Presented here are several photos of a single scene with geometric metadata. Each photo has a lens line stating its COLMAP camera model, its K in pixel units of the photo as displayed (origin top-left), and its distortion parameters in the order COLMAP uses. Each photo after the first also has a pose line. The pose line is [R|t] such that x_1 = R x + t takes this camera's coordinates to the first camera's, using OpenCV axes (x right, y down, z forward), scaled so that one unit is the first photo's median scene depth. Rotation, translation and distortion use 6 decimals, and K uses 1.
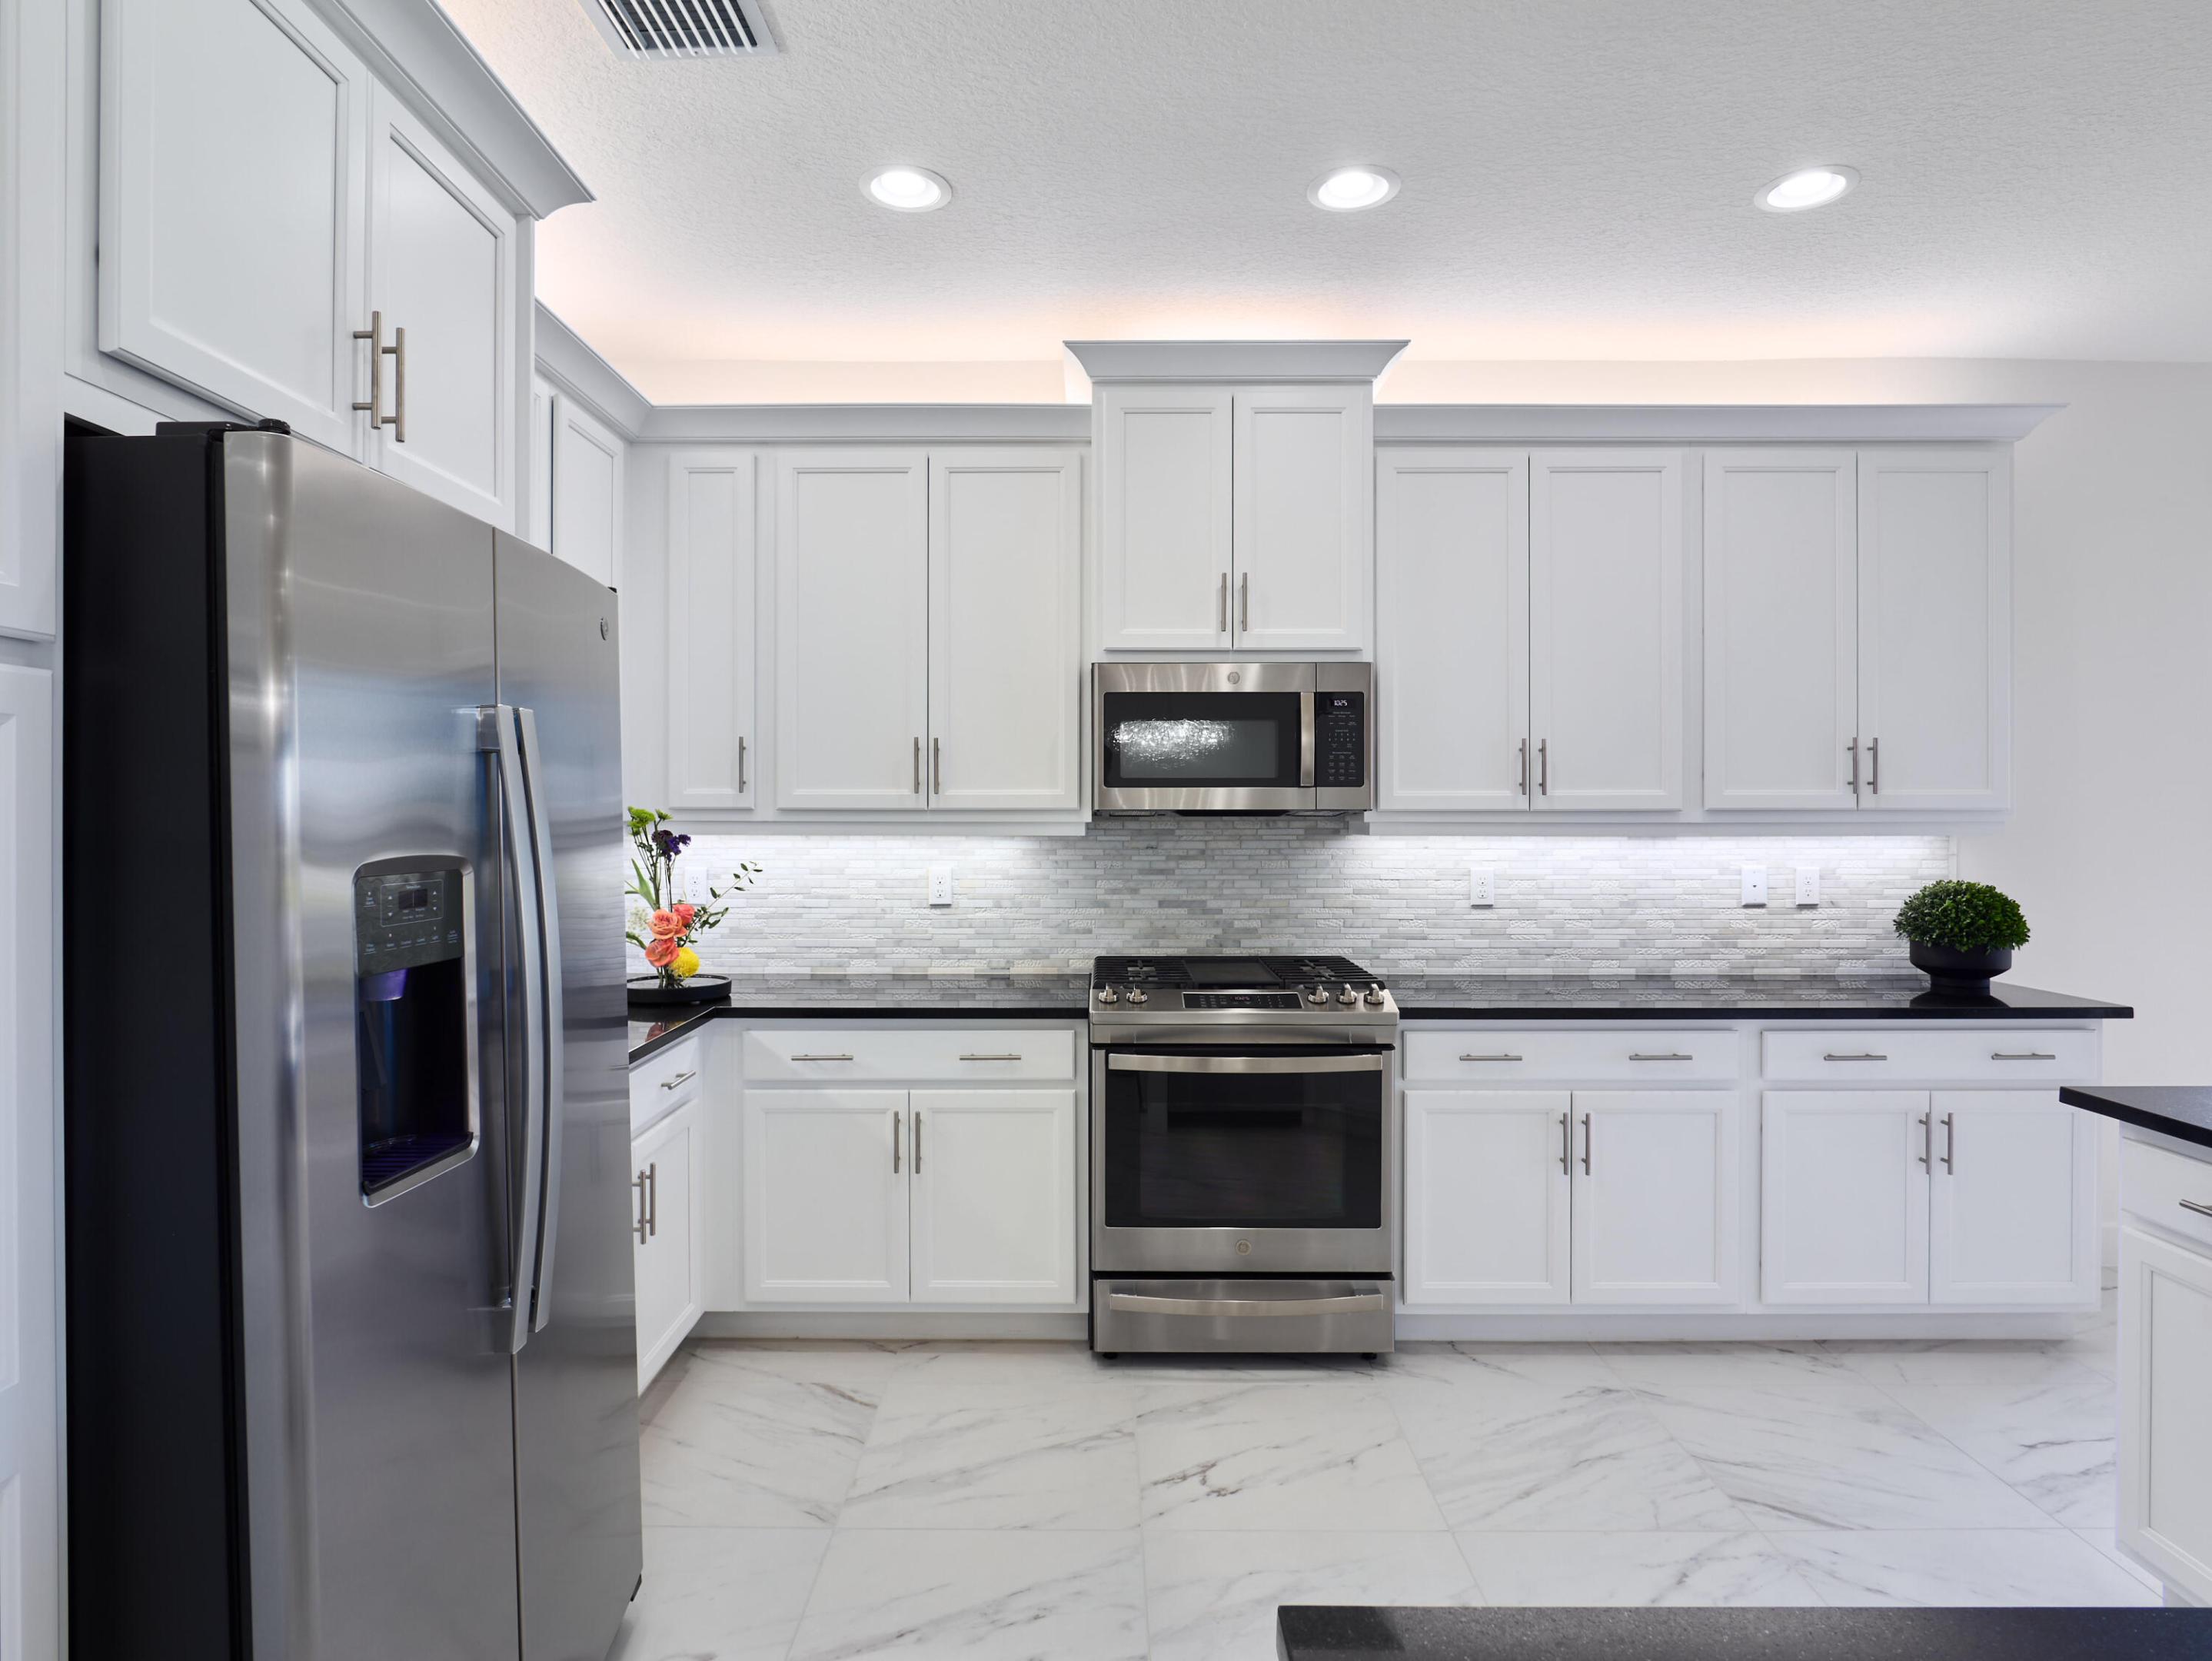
lens RADIAL K [[1224.5, 0, 1098.3], [0, 1224.5, 815.5], [0, 0, 1]] dist [-0.013981, -0.000724]
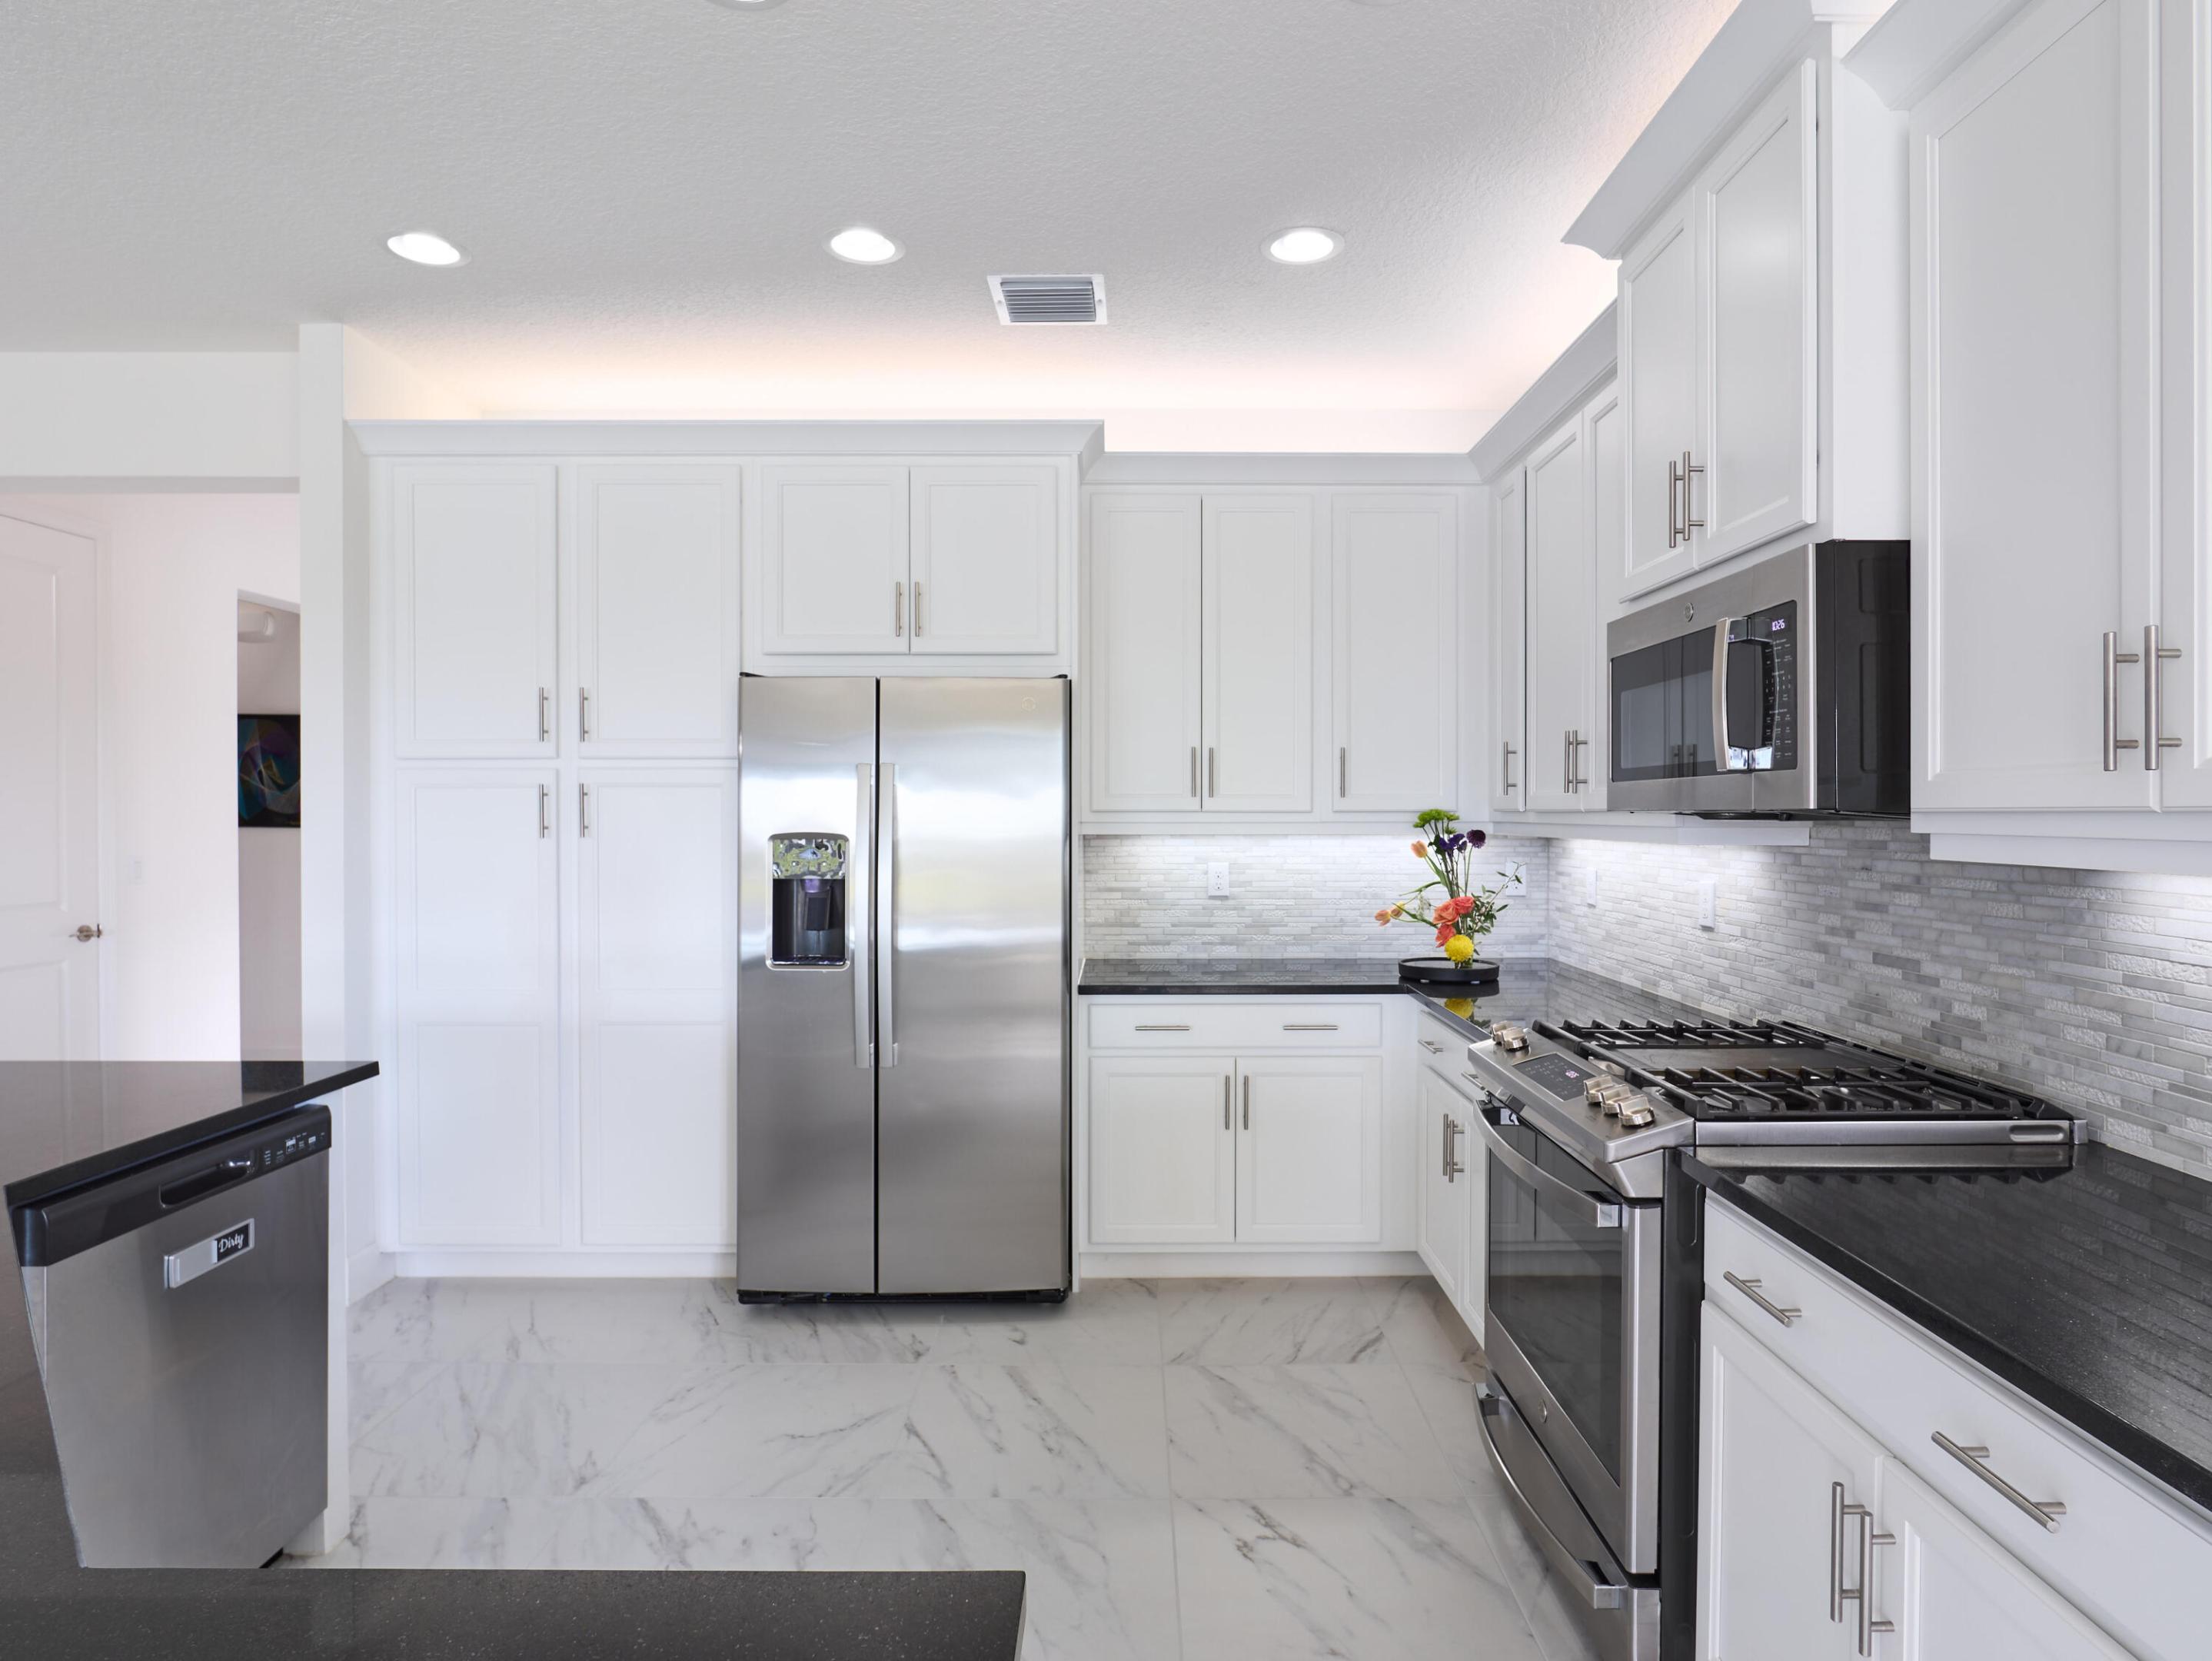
lens RADIAL K [[1208.3, 0, 1106.0], [0, 1208.3, 830.5], [0, 0, 1]] dist [-0.020352, -0.000070]
pose [[-0.007965, 0.013692, -0.999875, 0.679610], [-0.003673, 0.999899, 0.013722, -0.000991], [0.999962, 0.003782, -0.007914, 0.608915]]
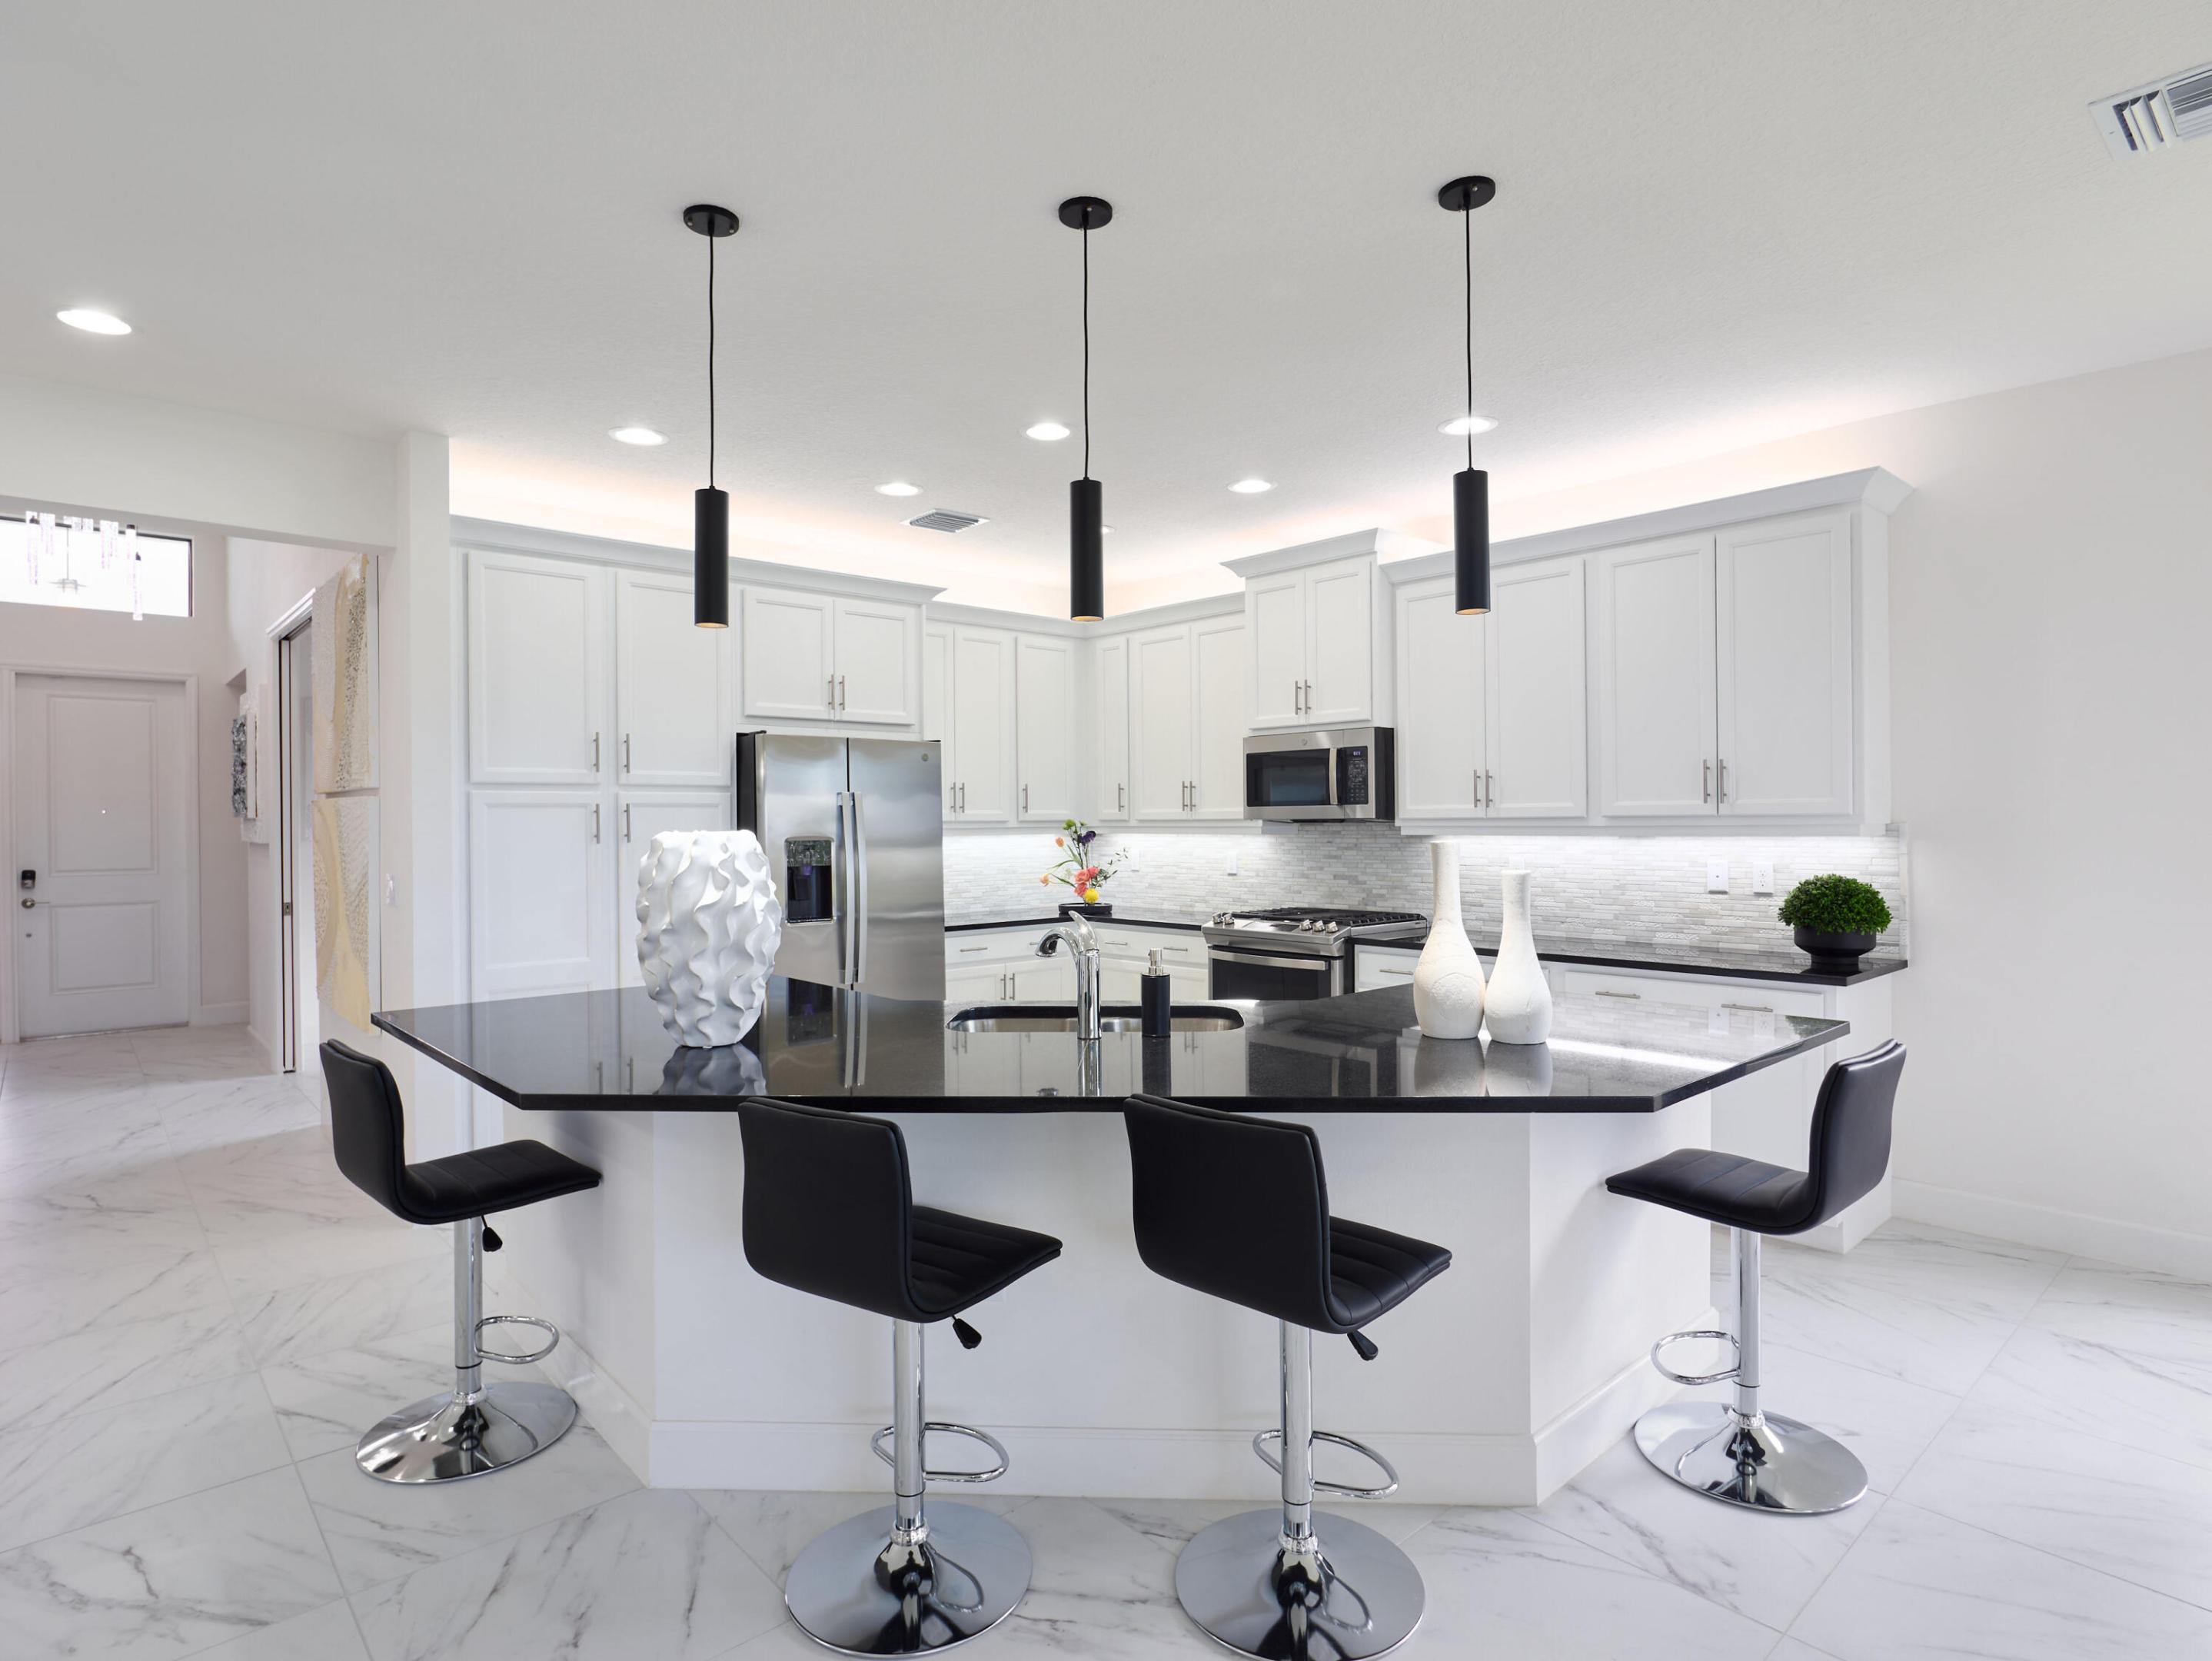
lens RADIAL K [[1187.4, 0, 1106.0], [0, 1187.4, 830.5], [0, 0, 1]] dist [-0.012347, 0.001745]
pose [[0.674815, 0.000460, -0.737987, 1.009962], [0.004701, 0.999977, 0.004922, 0.001798], [0.737972, -0.006790, 0.674797, -0.281458]]
